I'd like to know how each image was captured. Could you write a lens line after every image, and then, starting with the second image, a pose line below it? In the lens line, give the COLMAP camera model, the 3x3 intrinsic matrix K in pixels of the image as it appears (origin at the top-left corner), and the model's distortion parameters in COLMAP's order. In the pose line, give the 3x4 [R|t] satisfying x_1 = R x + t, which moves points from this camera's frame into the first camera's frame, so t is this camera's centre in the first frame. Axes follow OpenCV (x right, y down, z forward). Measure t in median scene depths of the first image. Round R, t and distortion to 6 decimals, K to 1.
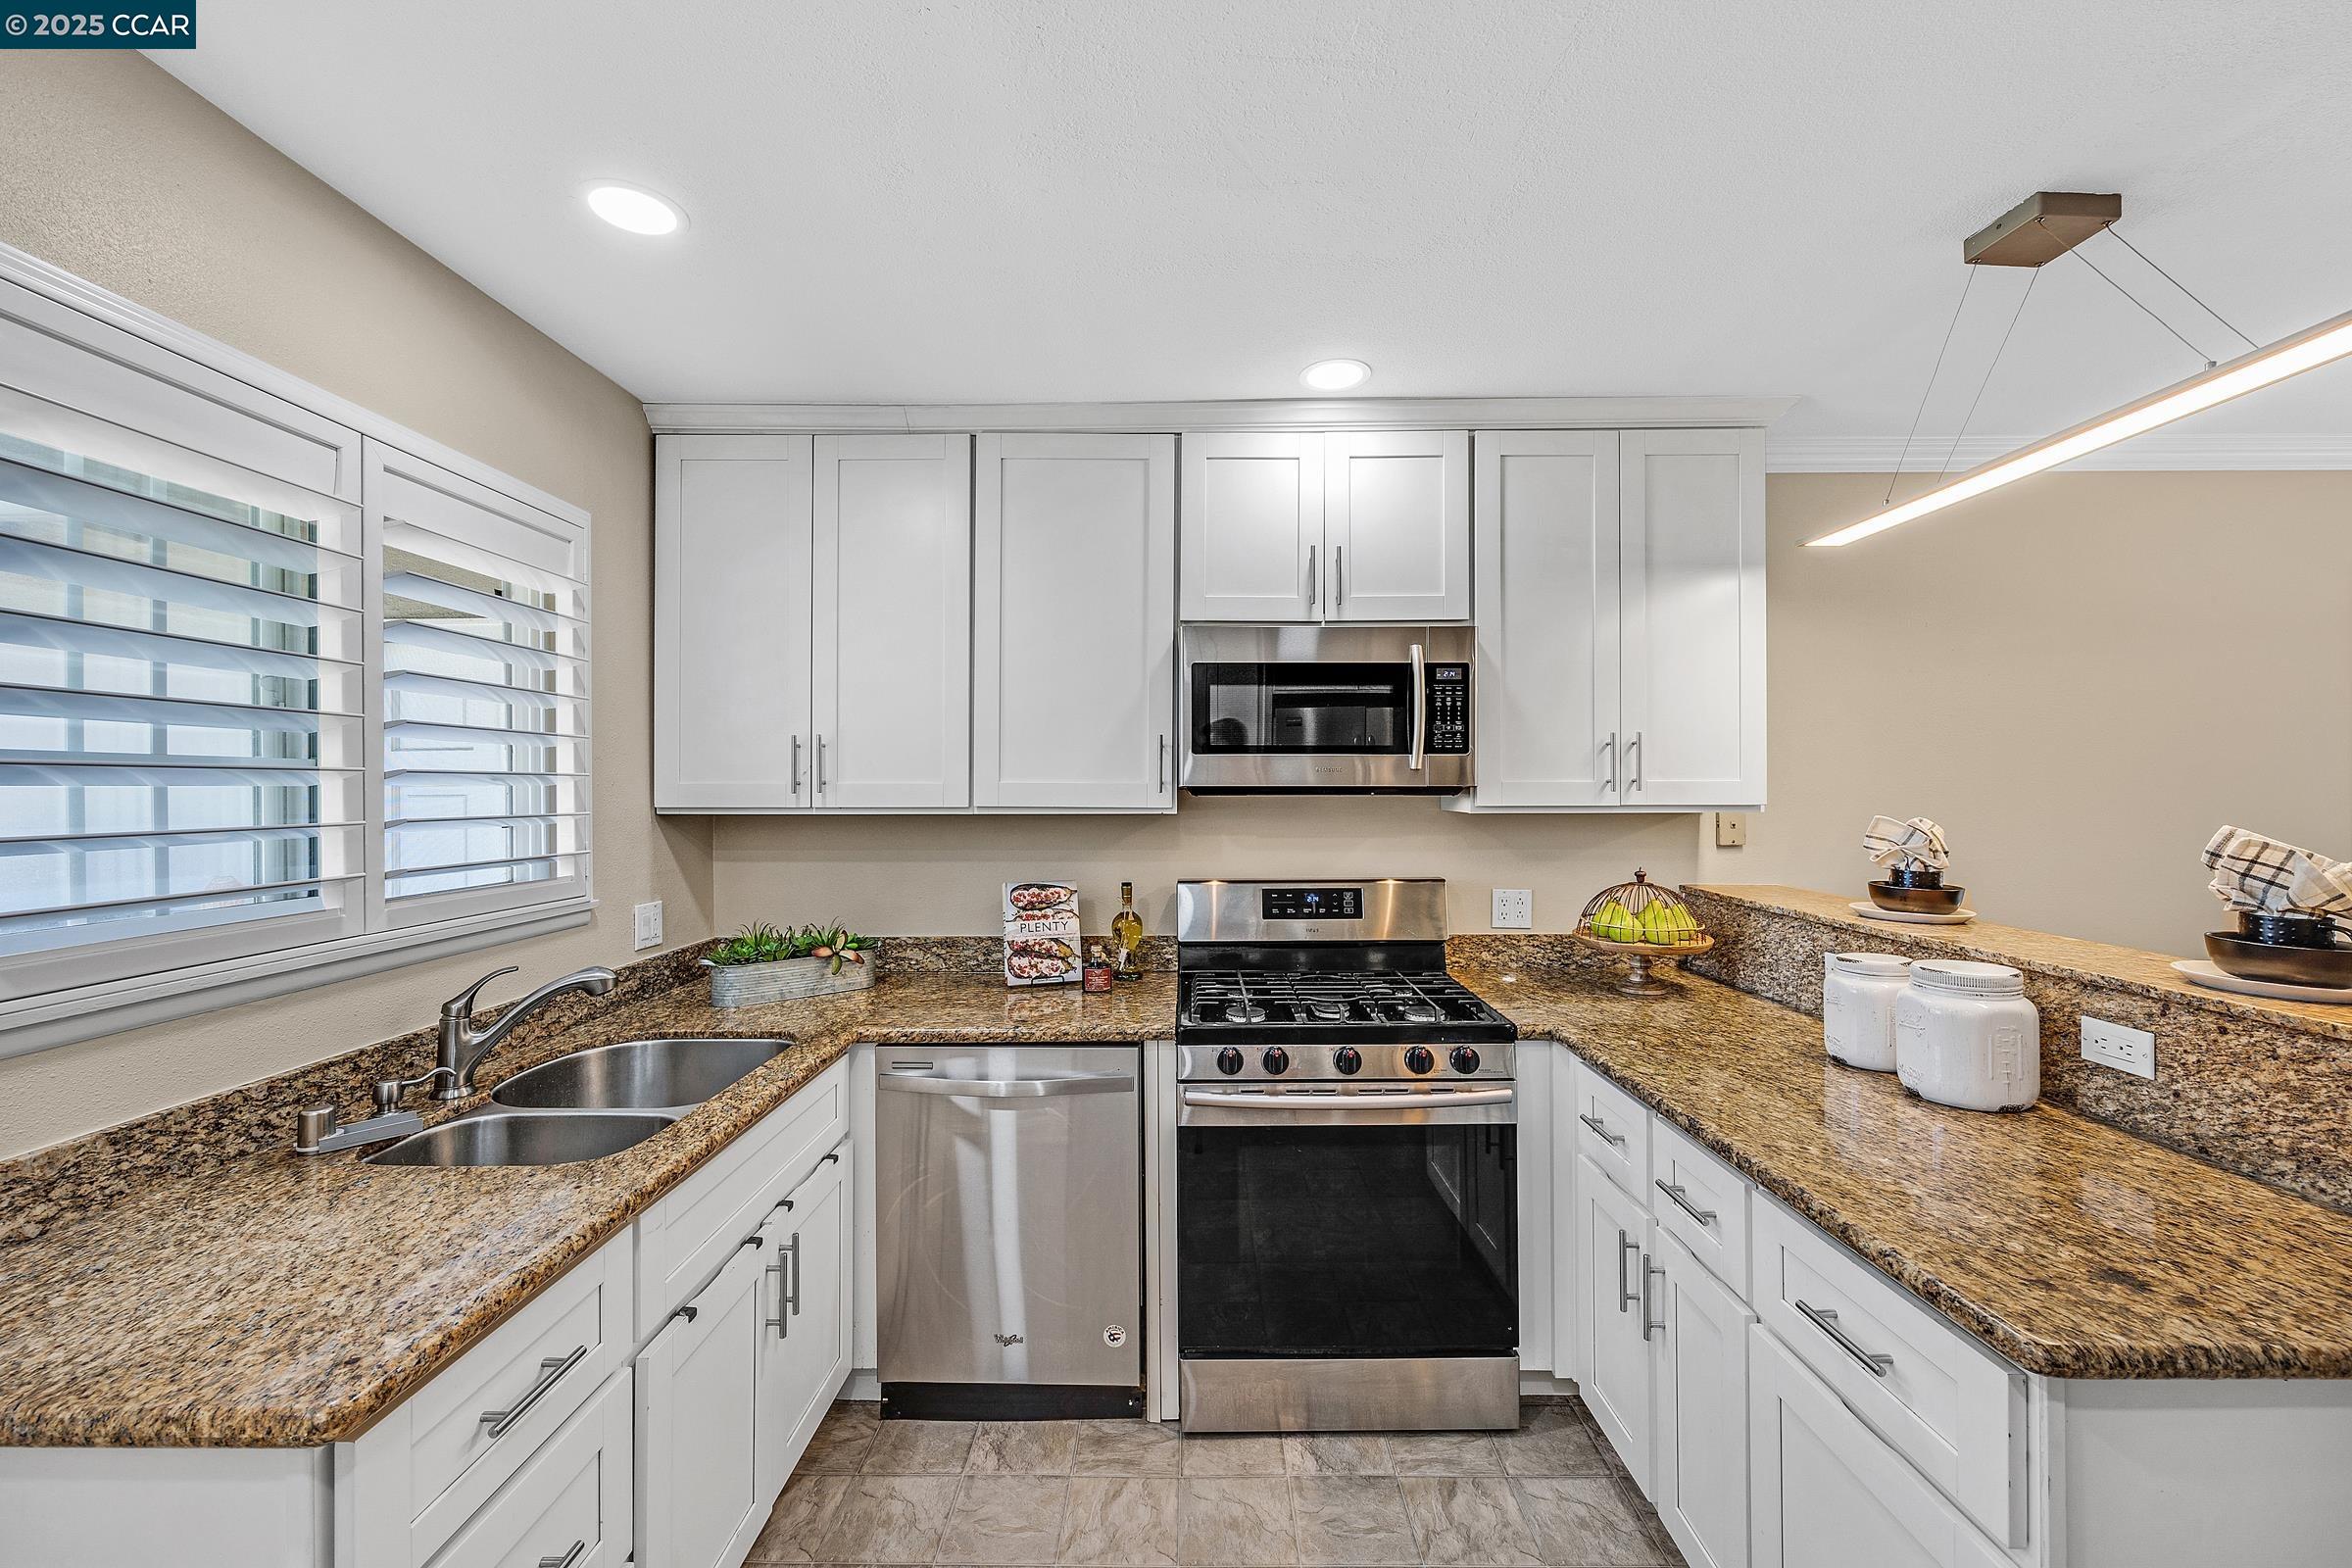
lens RADIAL K [[948.5, 0, 1176.0], [0, 948.5, 784.0], [0, 0, 1]] dist [-0.000526, 0.000083]
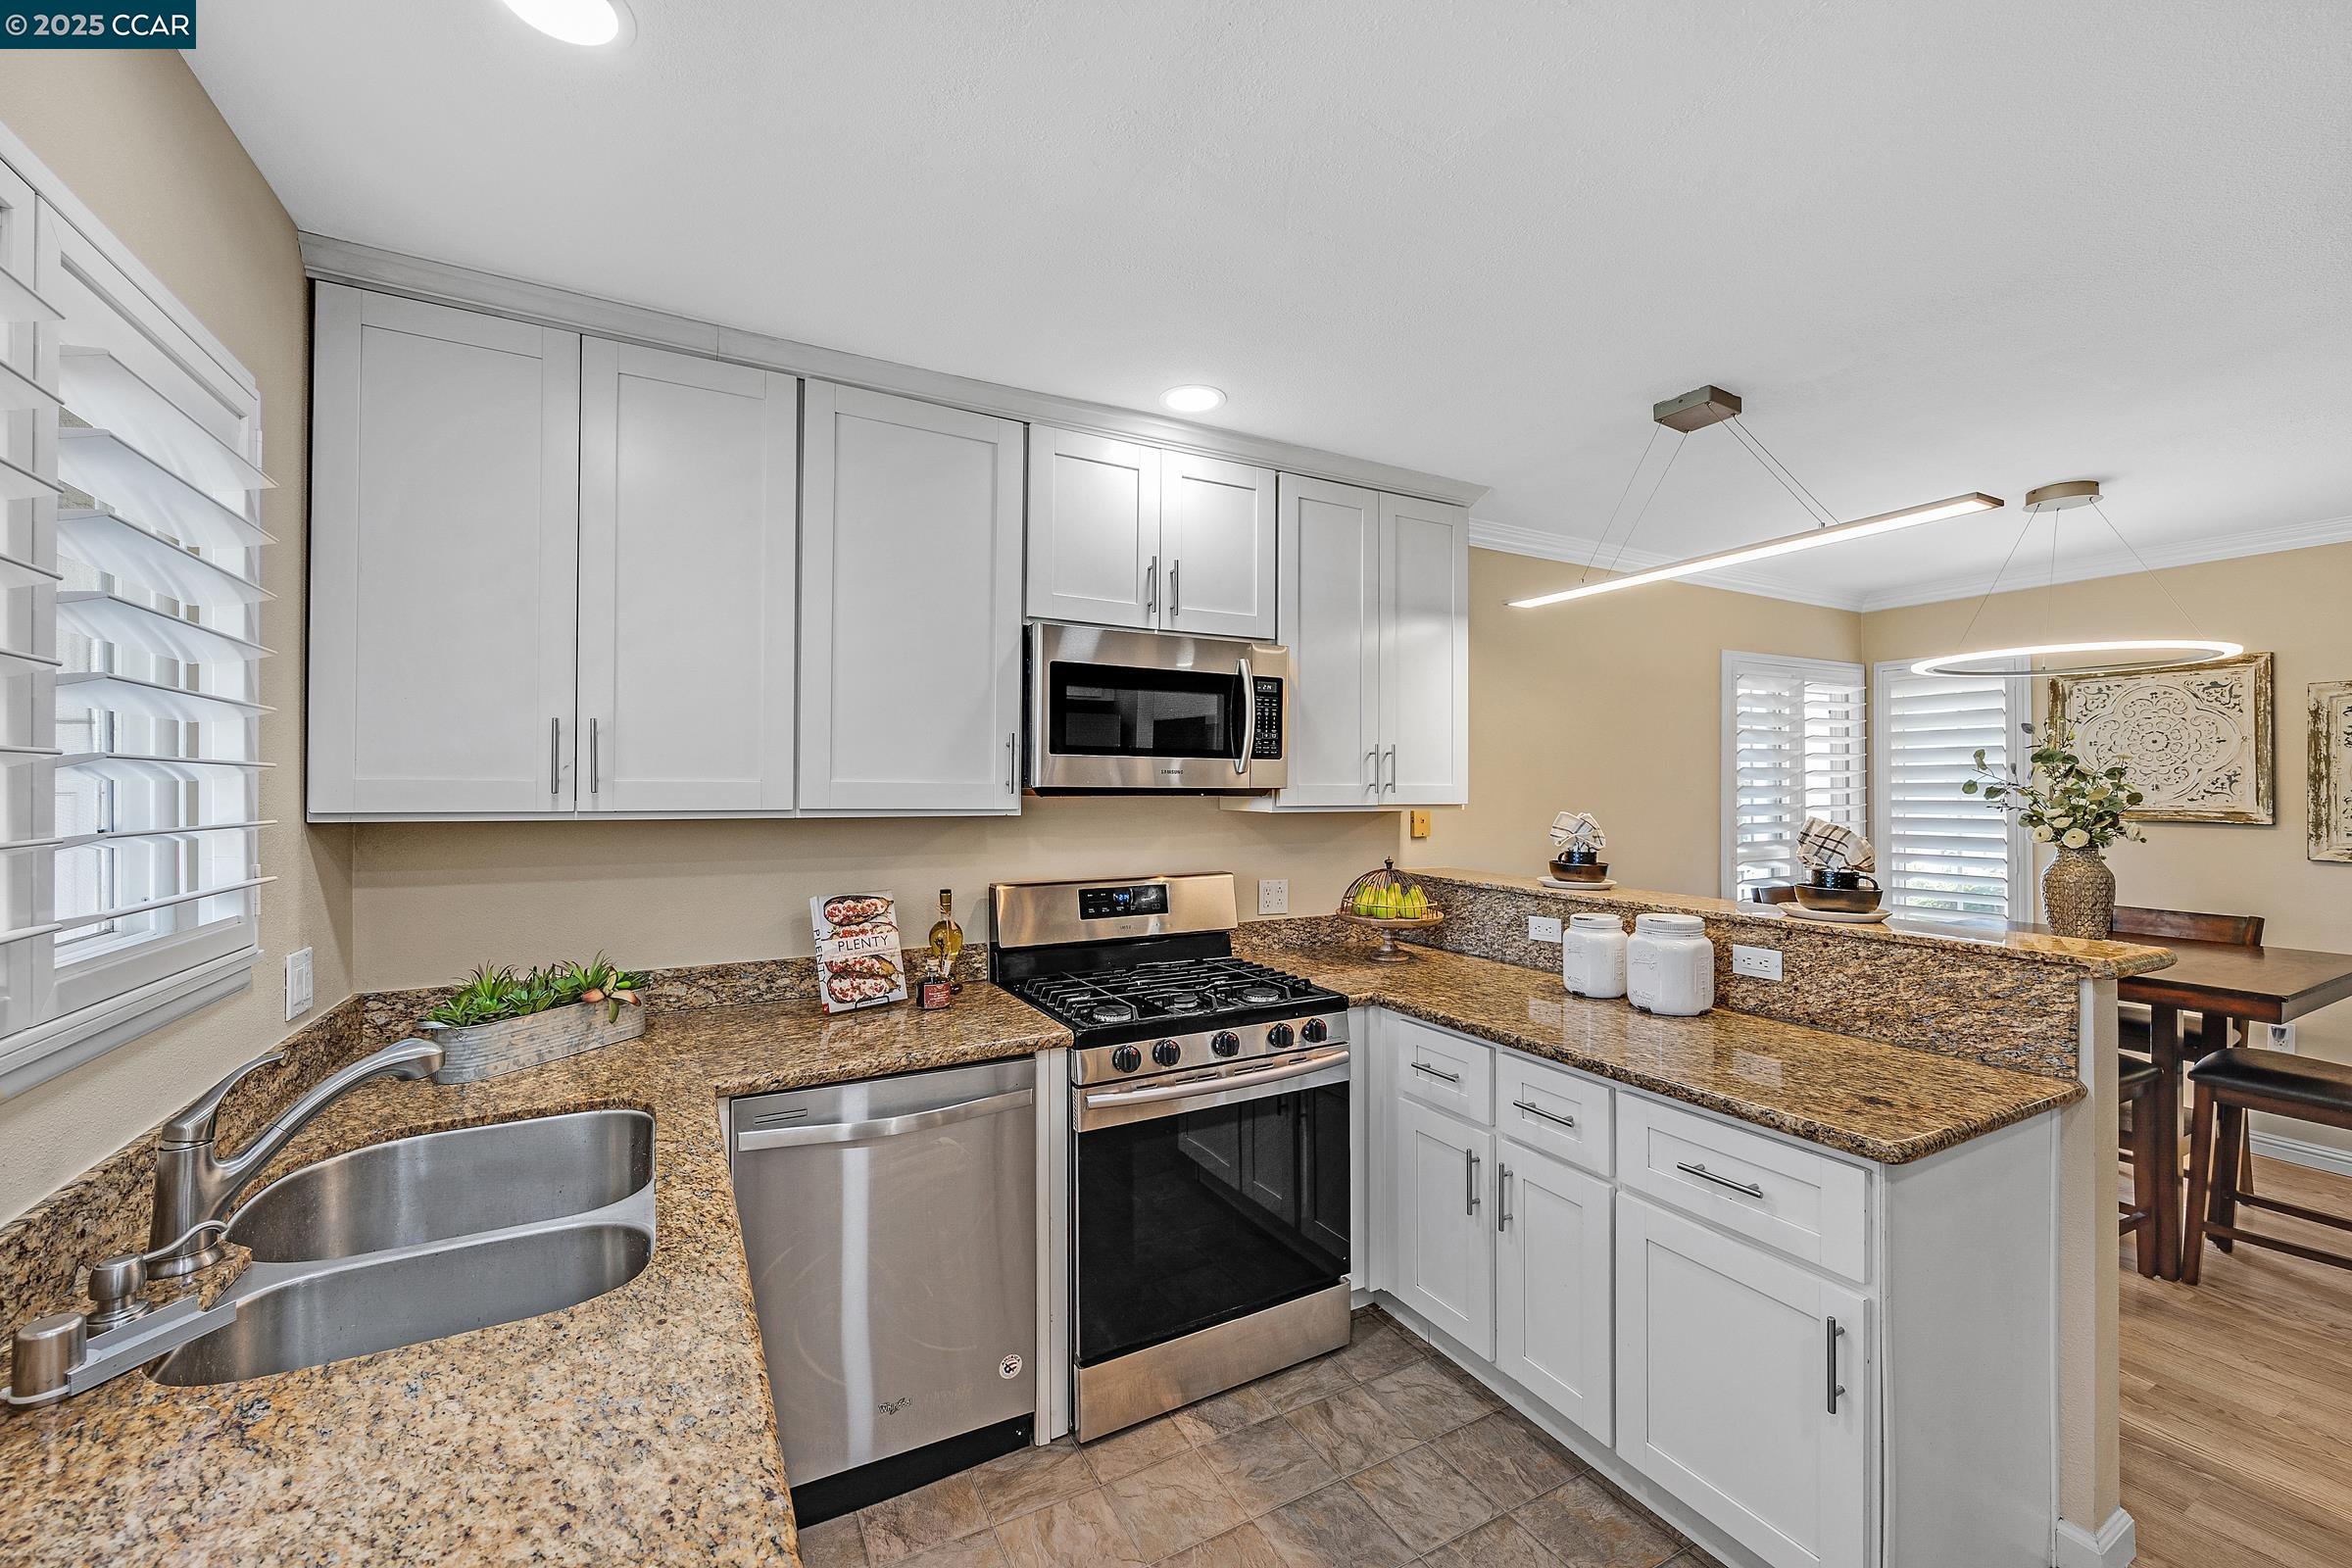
lens RADIAL K [[948.4, 0, 1176.0], [0, 948.4, 784.0], [0, 0, 1]] dist [0.000100, -0.000107]
pose [[0.871834, 0.007077, 0.489750, -0.381239], [-0.006313, 0.999975, -0.003213, 0.001862], [-0.489760, -0.000290, 0.871857, 0.090891]]
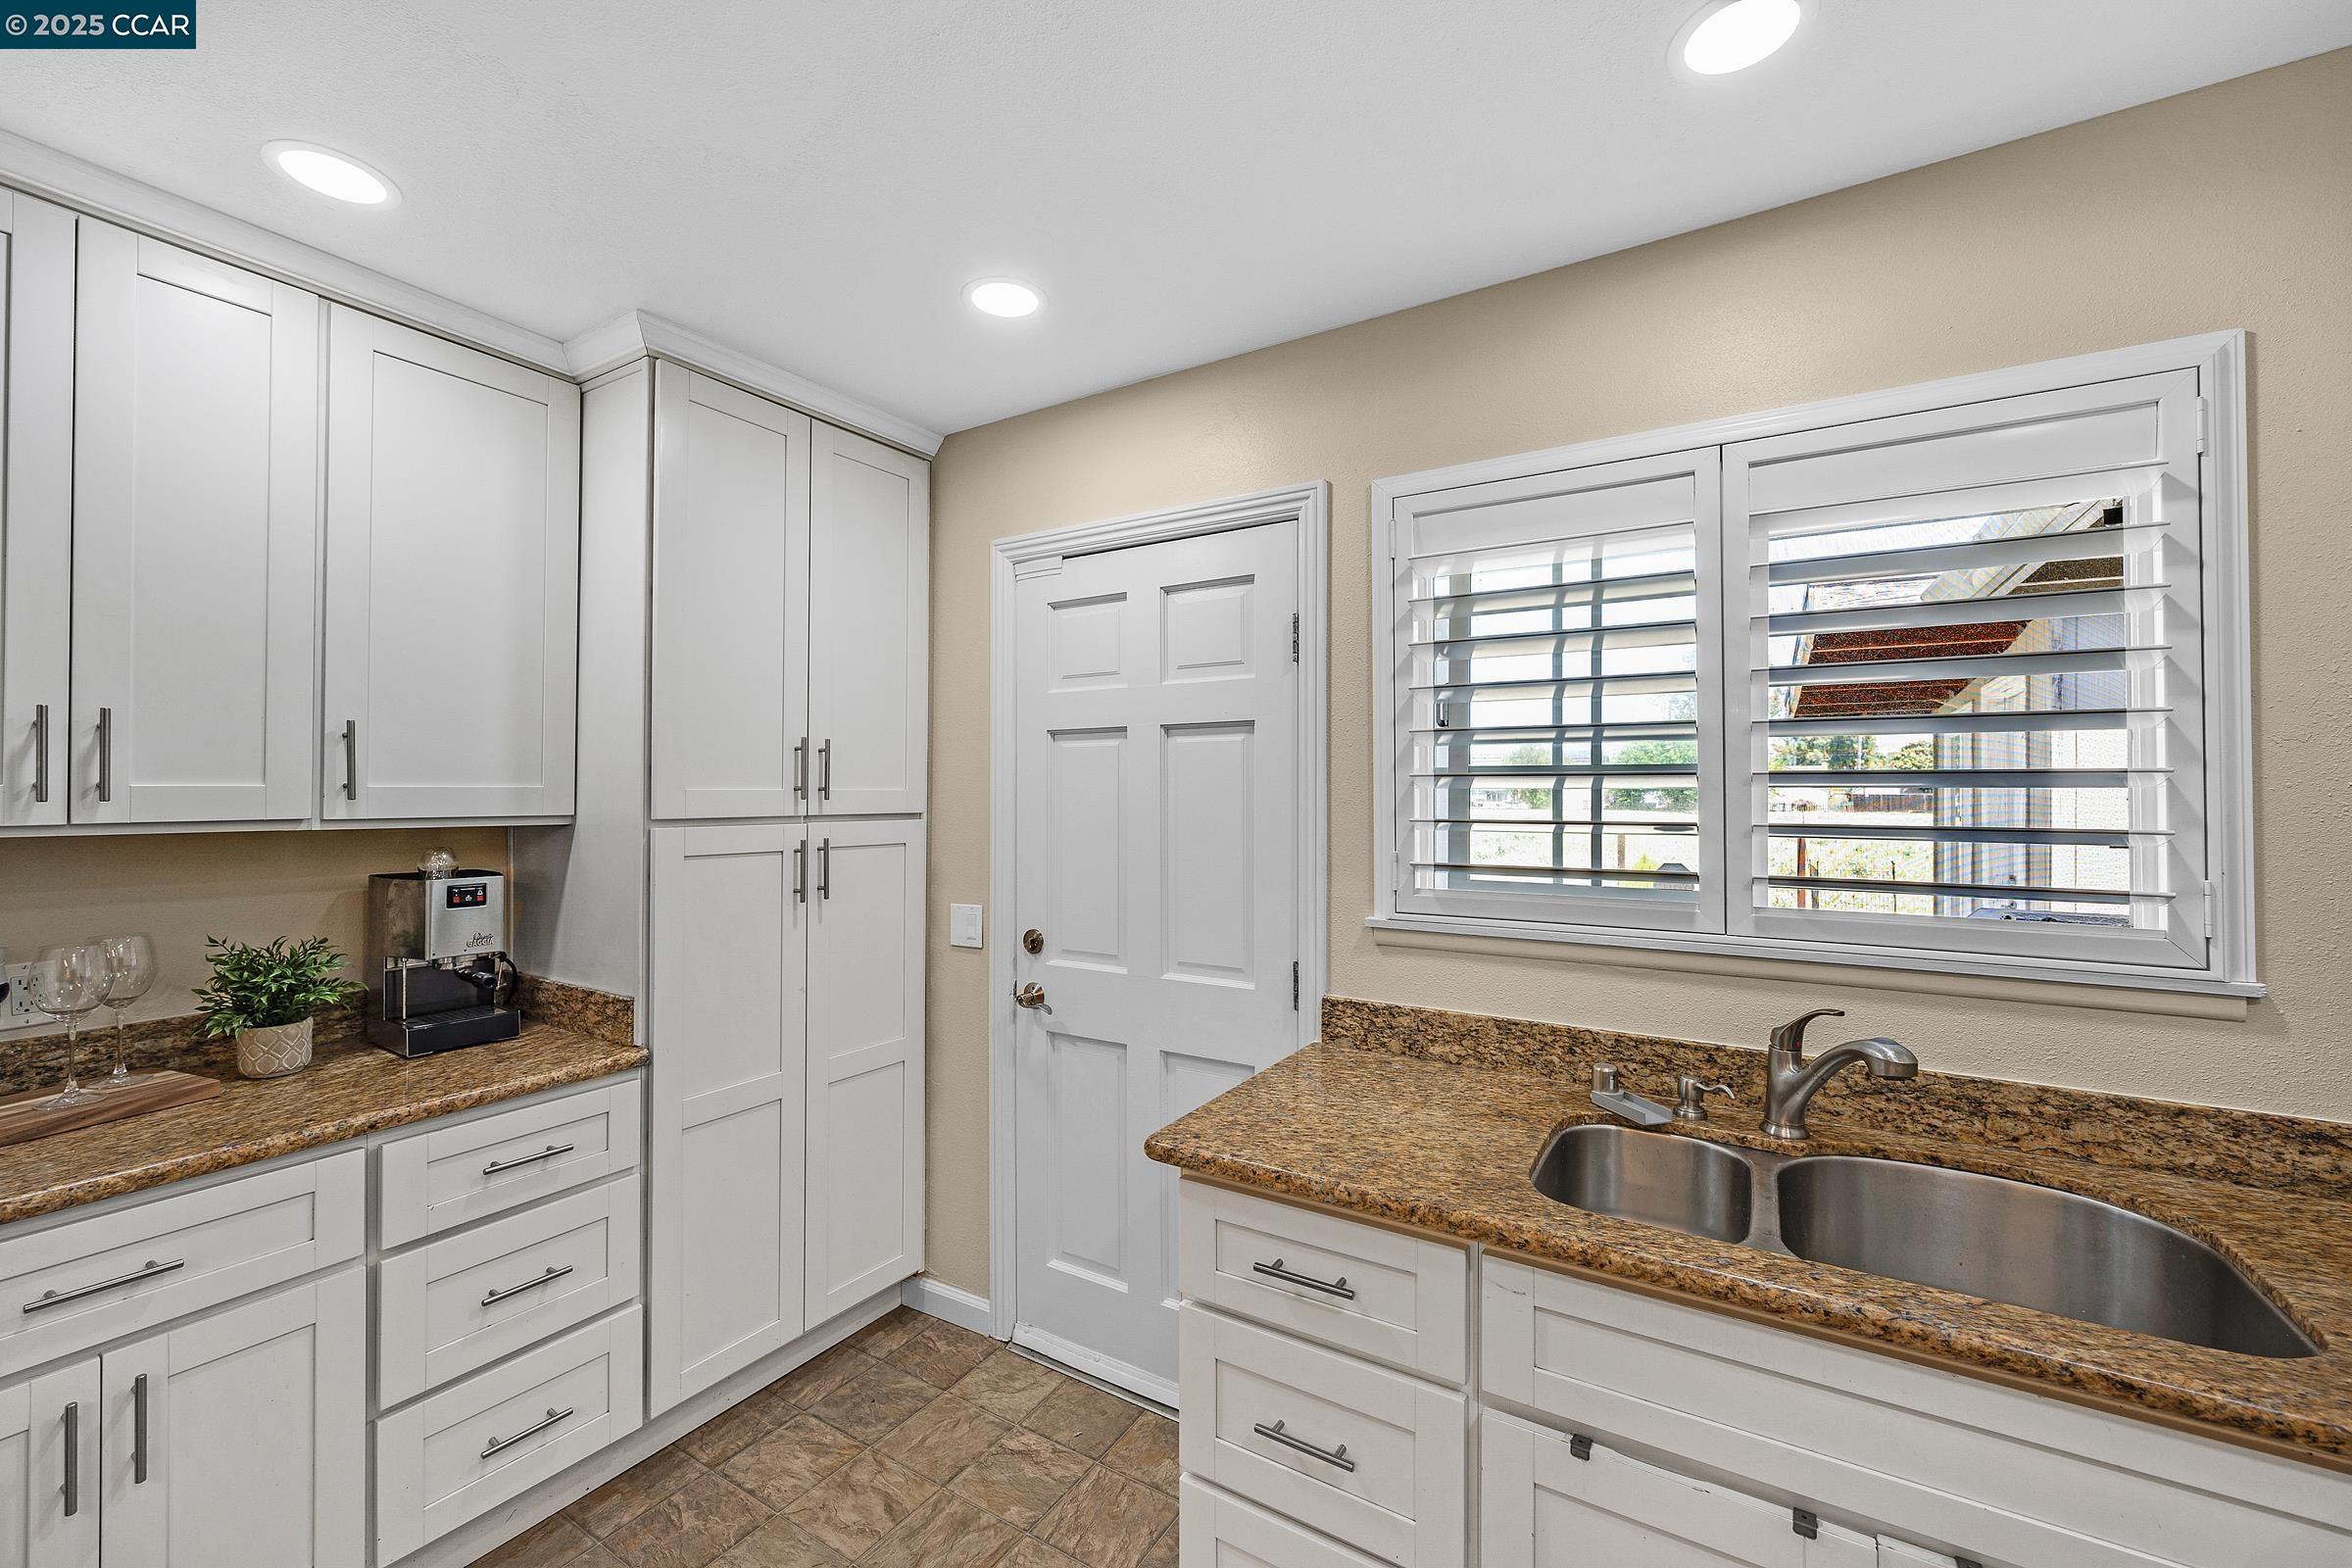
lens RADIAL K [[948.5, 0, 1176.0], [0, 948.5, 784.0], [0, 0, 1]] dist [-0.000526, 0.000083]
pose [[-0.515960, 0.003735, -0.856605, 0.236133], [0.006321, 0.999980, 0.000553, -0.005391], [0.856589, -0.005129, -0.515973, 0.750188]]
